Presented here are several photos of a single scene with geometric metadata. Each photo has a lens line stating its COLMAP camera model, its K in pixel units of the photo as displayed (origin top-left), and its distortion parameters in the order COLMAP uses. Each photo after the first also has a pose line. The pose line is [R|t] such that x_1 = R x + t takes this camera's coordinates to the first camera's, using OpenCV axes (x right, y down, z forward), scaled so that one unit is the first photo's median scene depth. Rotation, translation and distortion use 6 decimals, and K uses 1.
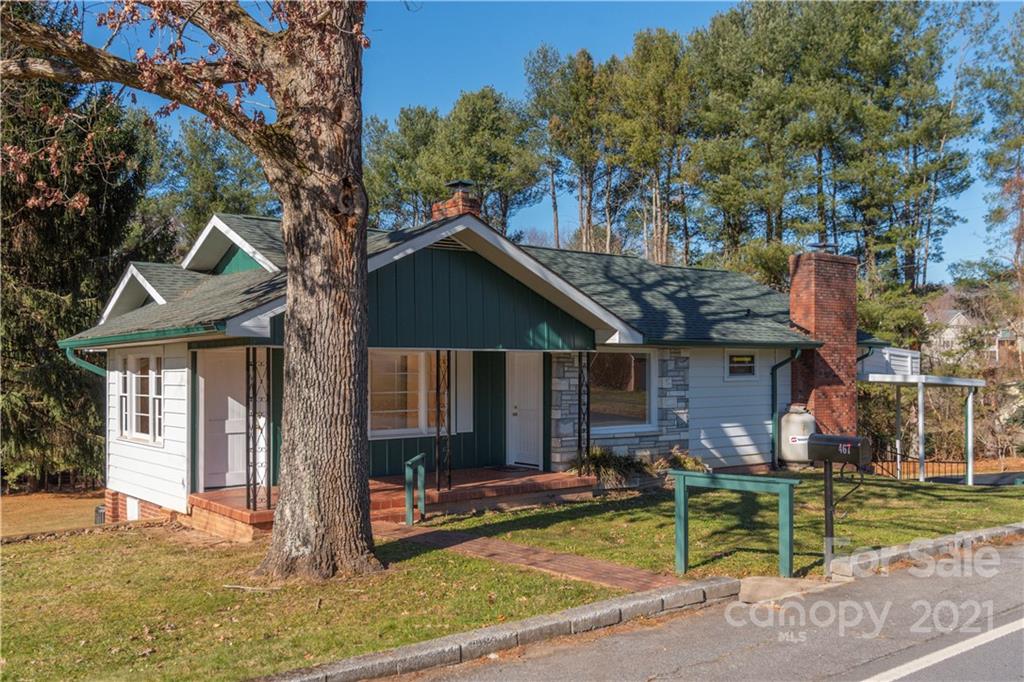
lens RADIAL K [[846.6, 0, 512.3], [0, 846.6, 340.3], [0, 0, 1]] dist [0.004210, -0.001021]
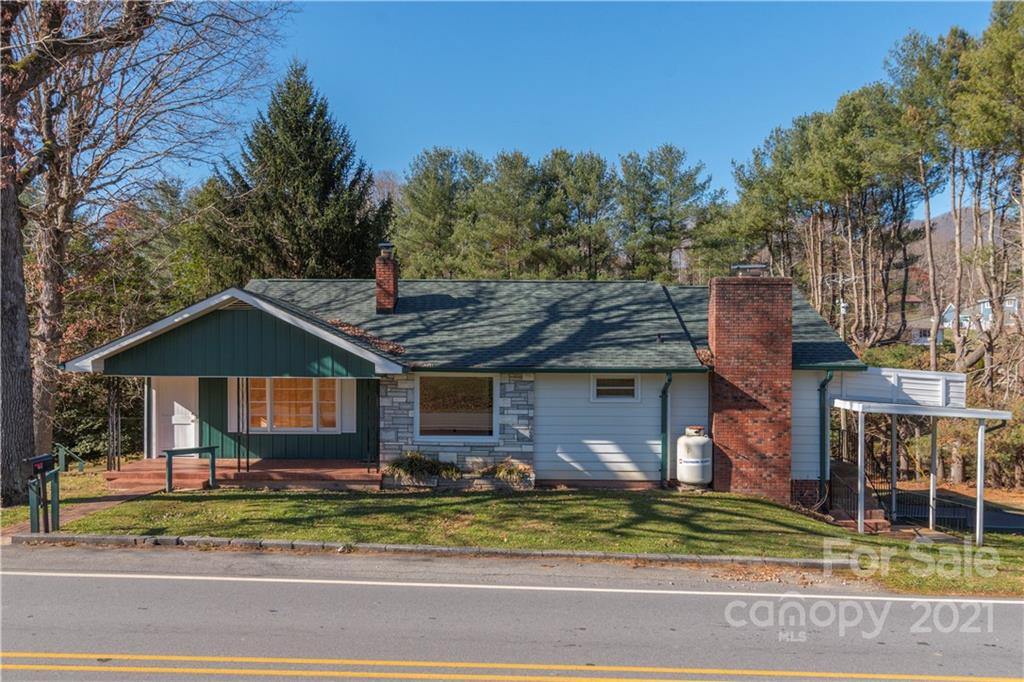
lens RADIAL K [[750.7, 0, 511.7], [0, 750.7, 342.6], [0, 0, 1]] dist [0.010054, 0.007920]
pose [[0.805958, 0.000186, -0.591972, 0.791730], [0.008682, 0.999889, 0.012134, -0.045016], [0.591909, -0.014919, 0.805867, 0.159595]]
